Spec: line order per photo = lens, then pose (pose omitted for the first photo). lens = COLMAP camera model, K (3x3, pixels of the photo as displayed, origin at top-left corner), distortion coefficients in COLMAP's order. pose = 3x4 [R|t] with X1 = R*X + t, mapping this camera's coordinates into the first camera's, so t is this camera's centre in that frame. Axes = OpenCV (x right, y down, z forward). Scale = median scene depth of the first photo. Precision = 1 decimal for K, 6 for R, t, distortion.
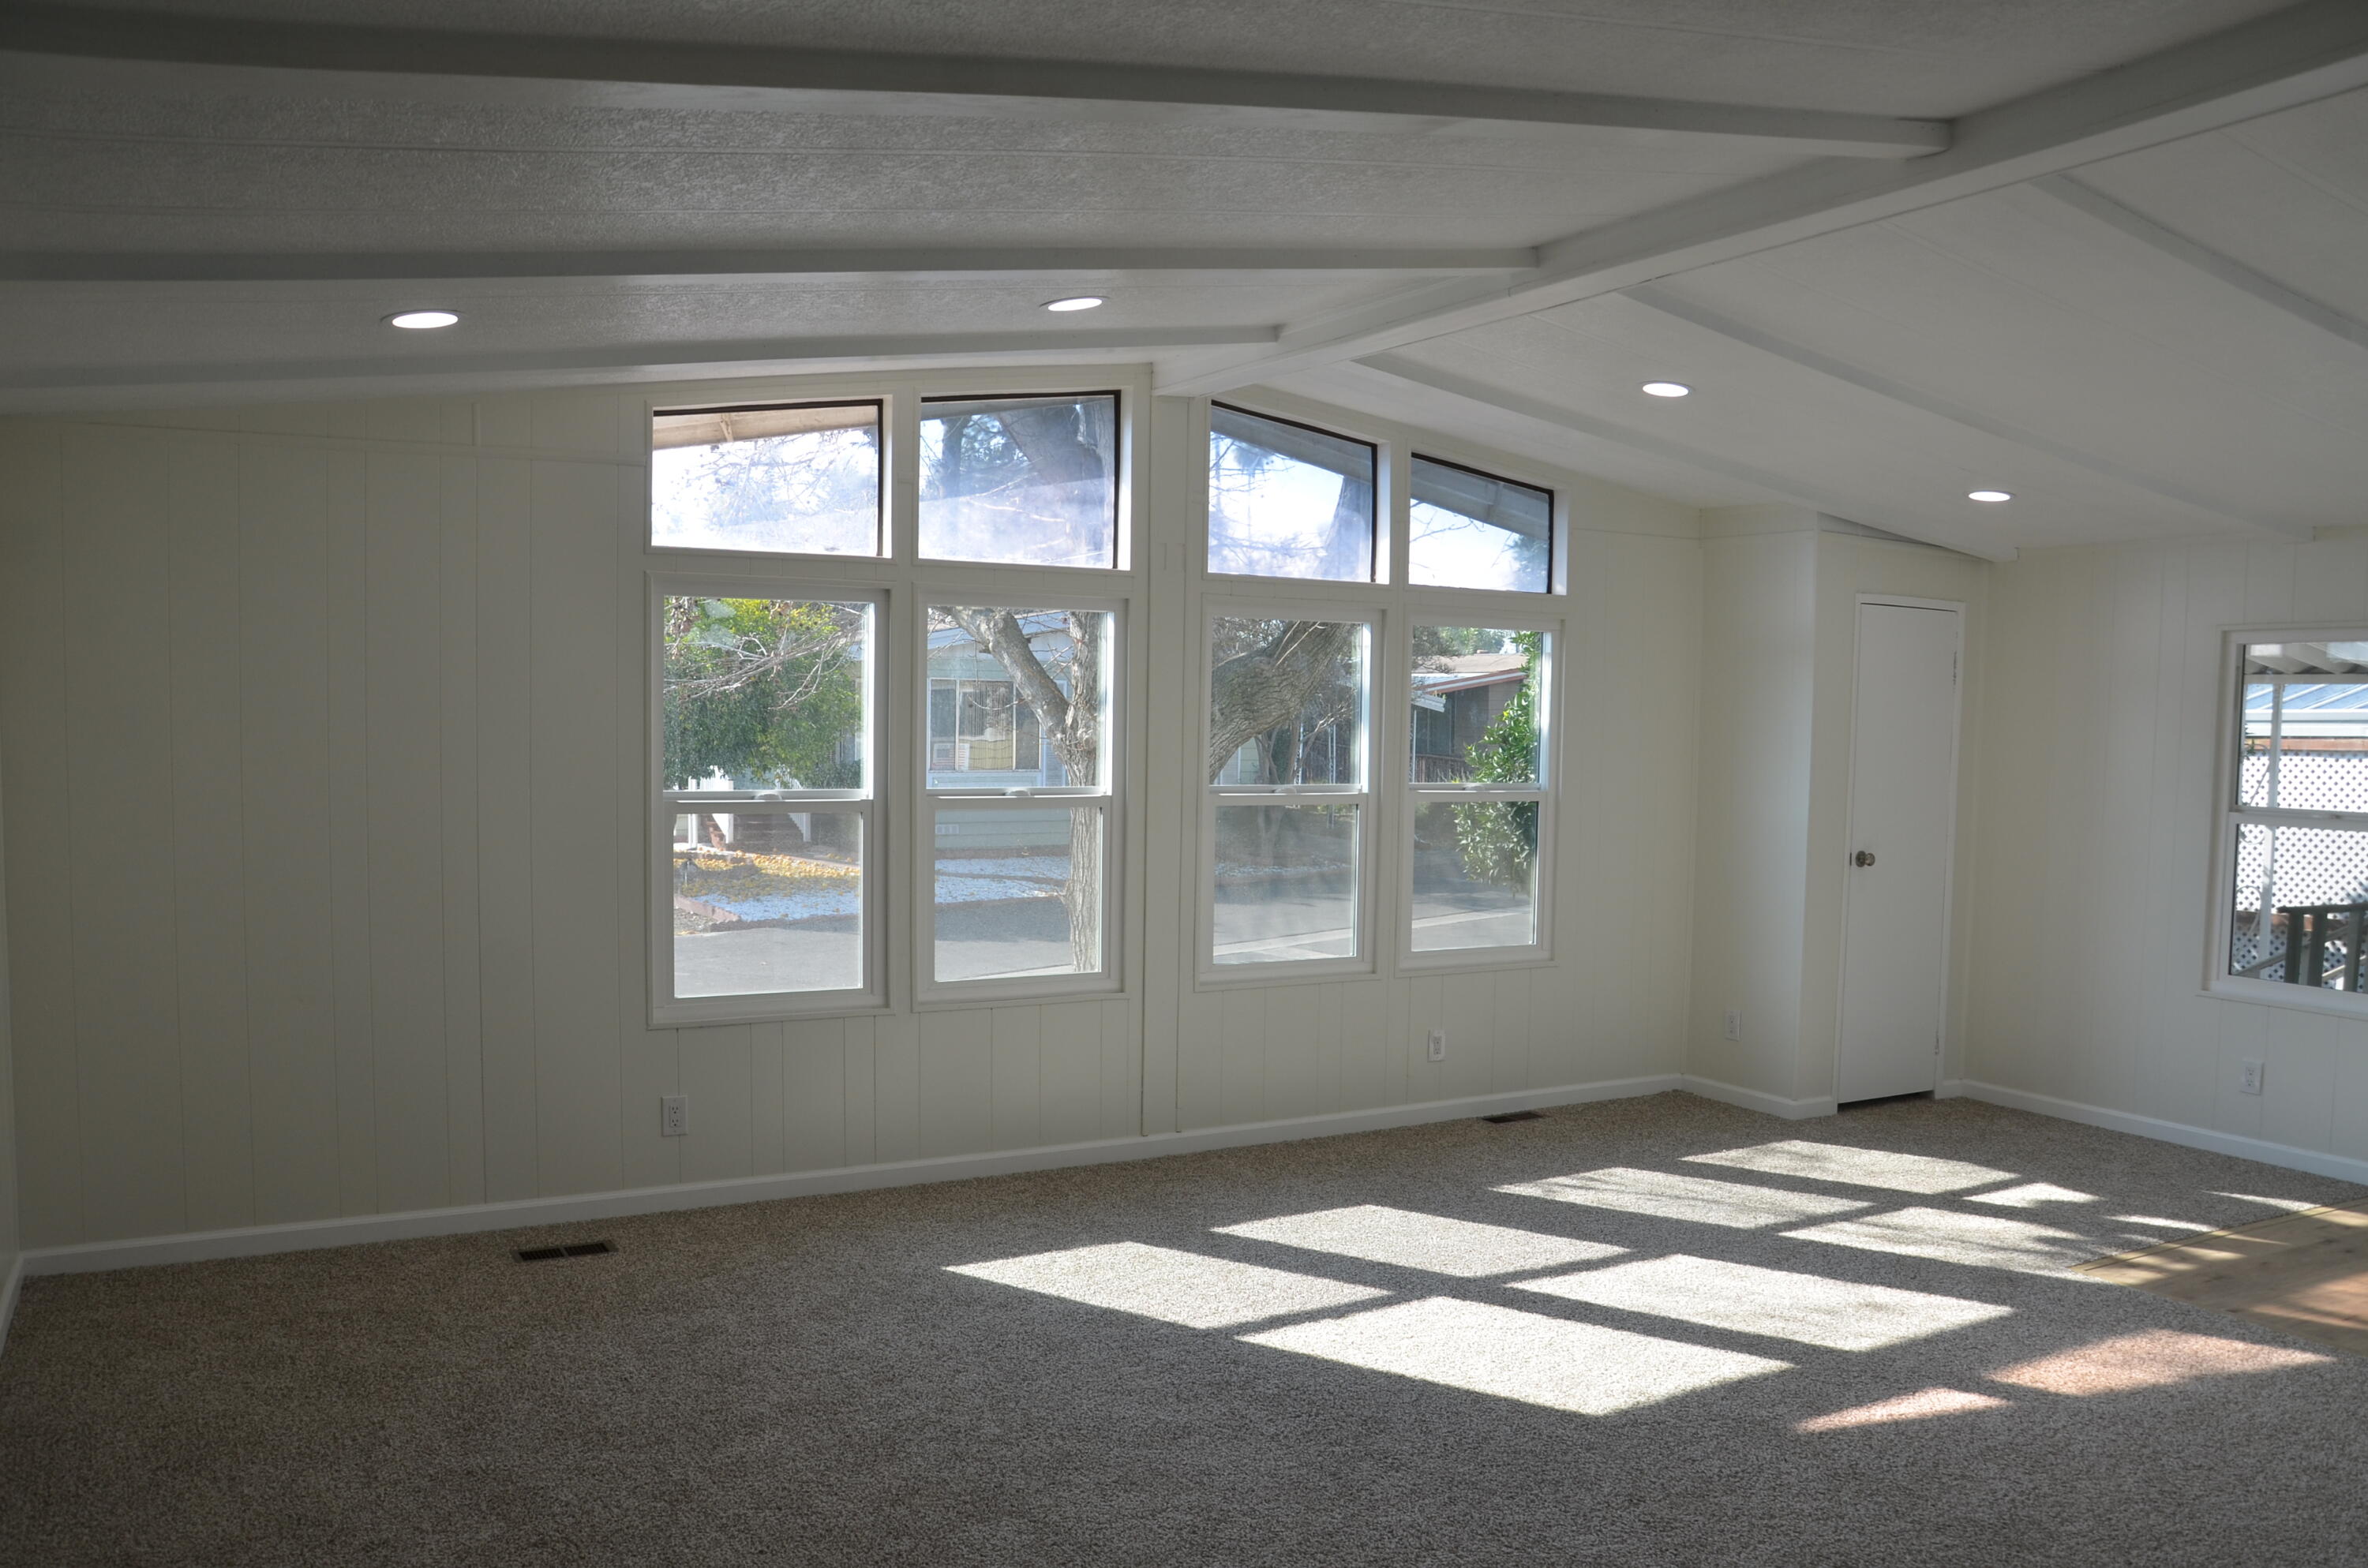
lens RADIAL K [[1849.0, 0, 1180.5], [0, 1849.0, 836.3], [0, 0, 1]] dist [-0.163896, 0.129756]
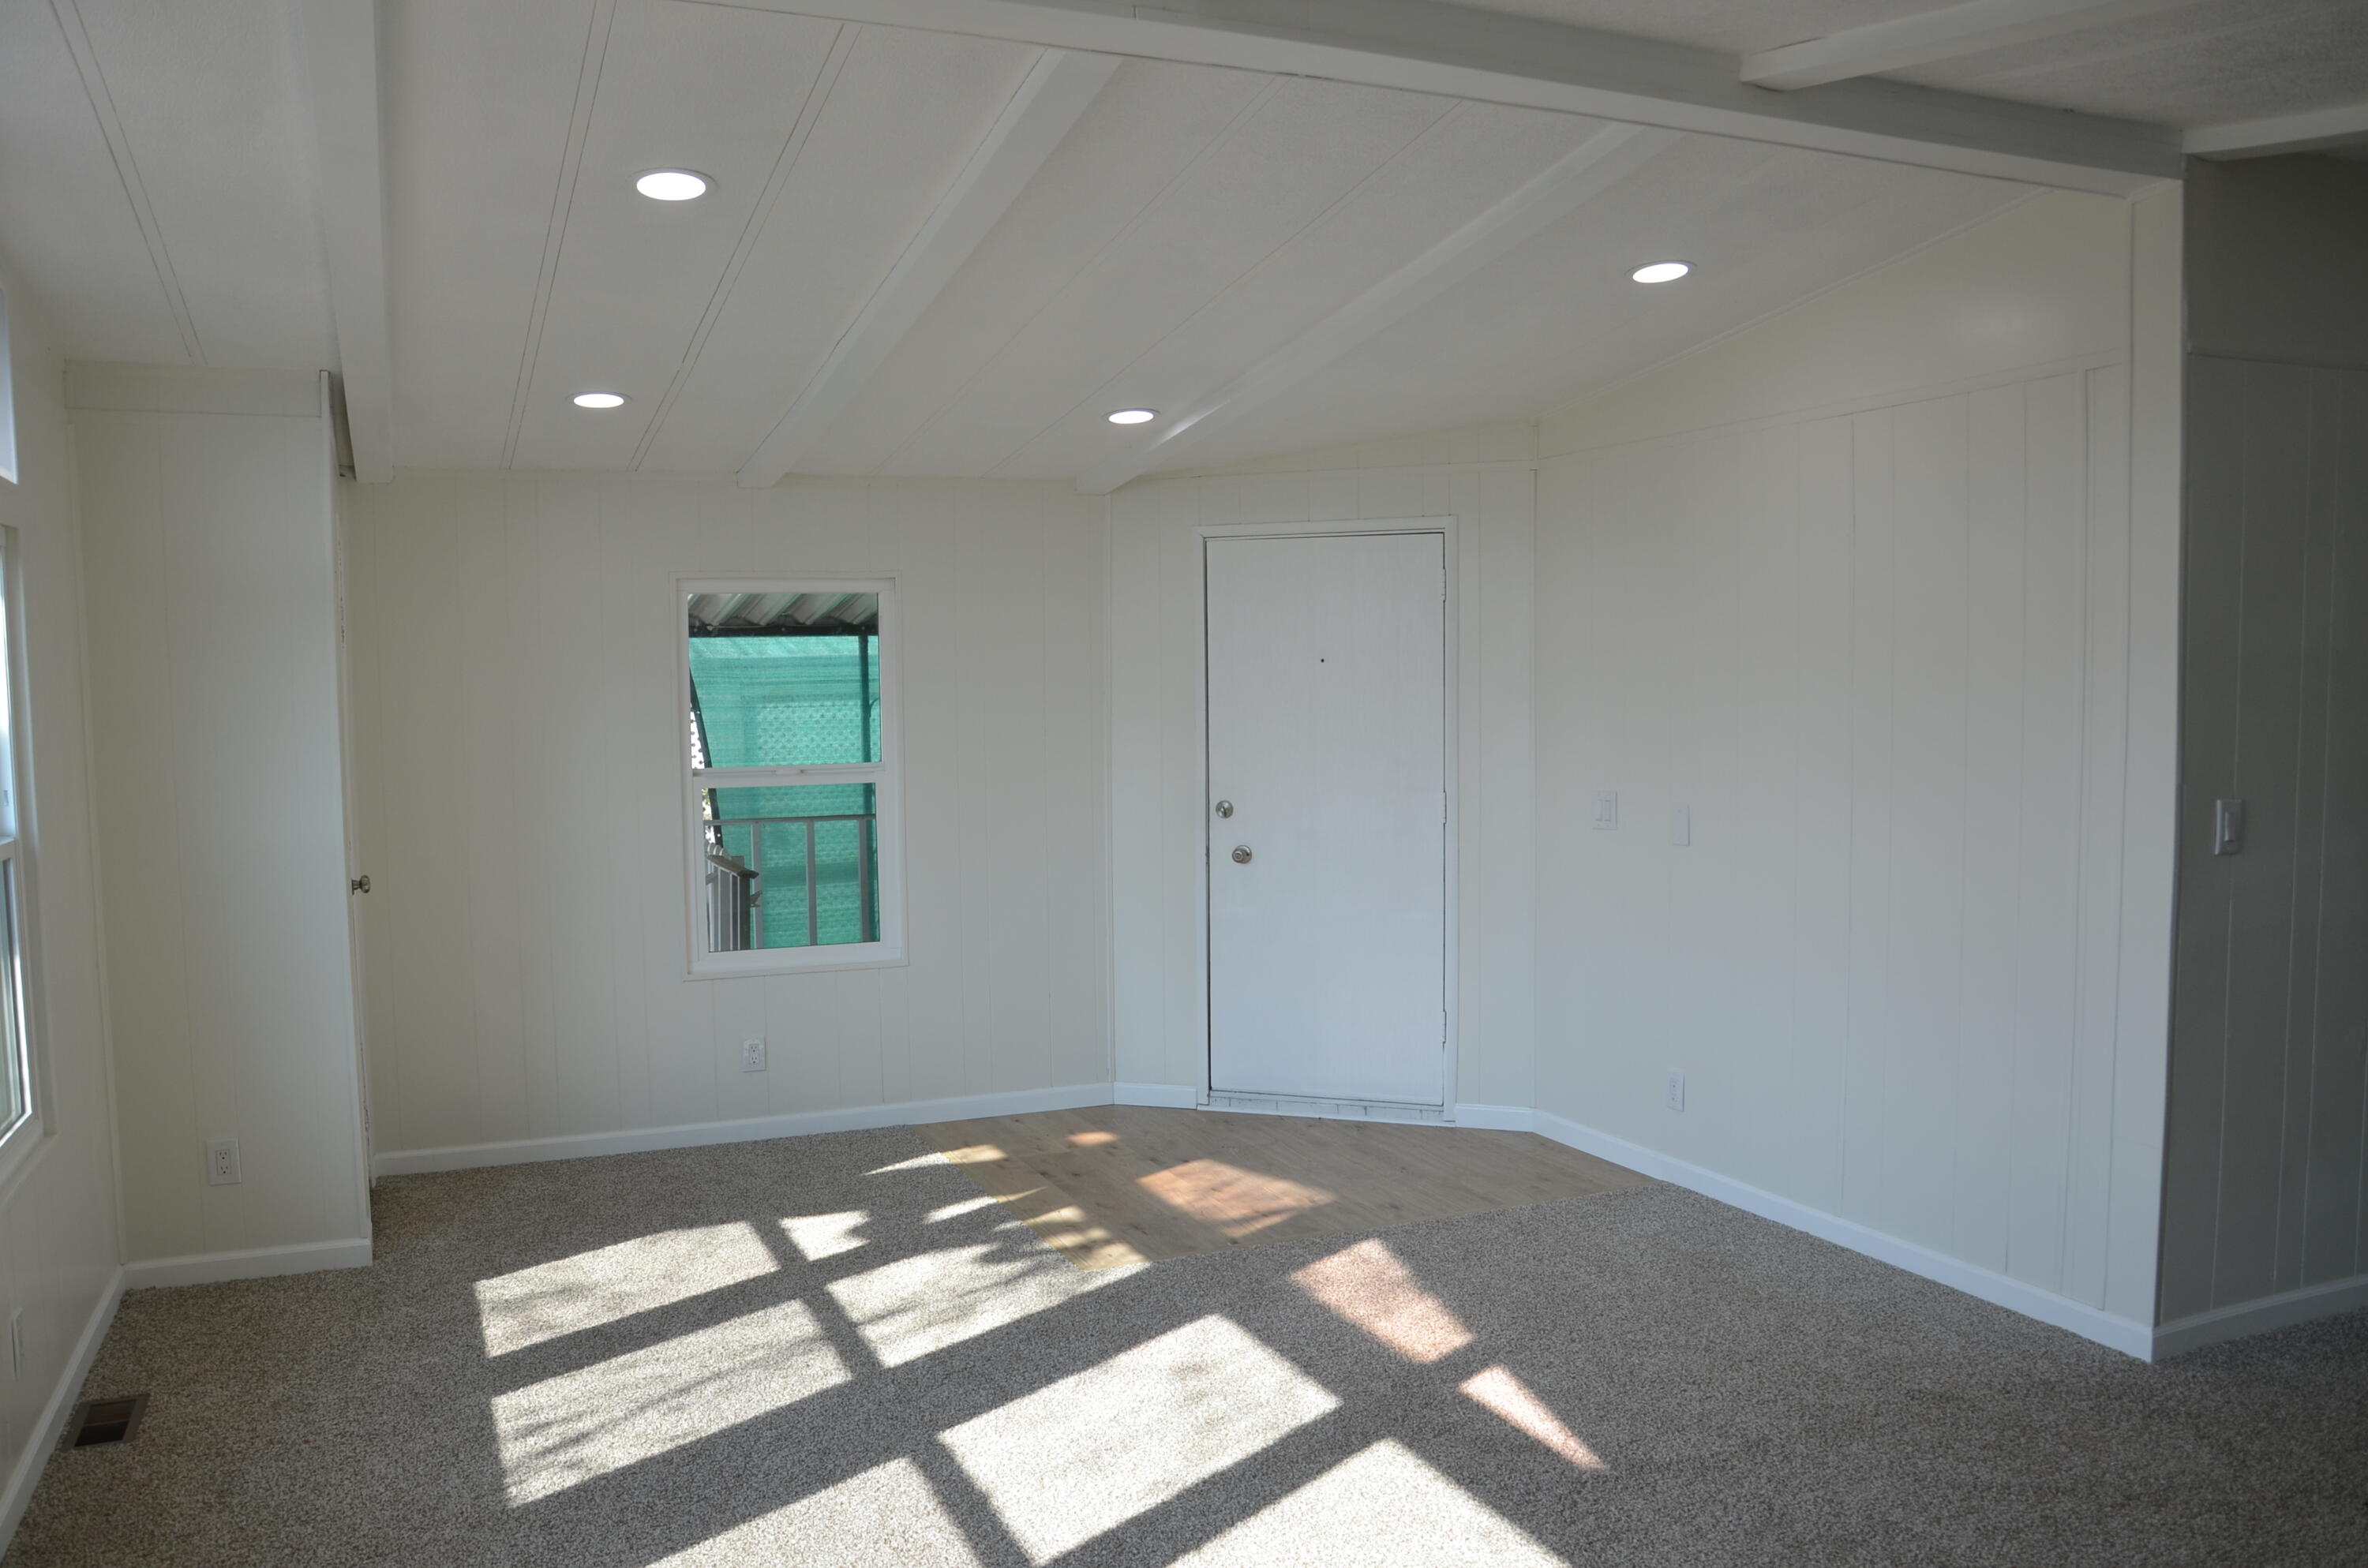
lens RADIAL K [[1849.0, 0, 1180.5], [0, 1849.0, 836.3], [0, 0, 1]] dist [-0.163896, 0.129756]
pose [[0.105514, -0.101379, 0.989237, -0.365746], [0.084710, 0.992090, 0.092636, -0.057014], [-0.990803, 0.074024, 0.113267, 0.734754]]
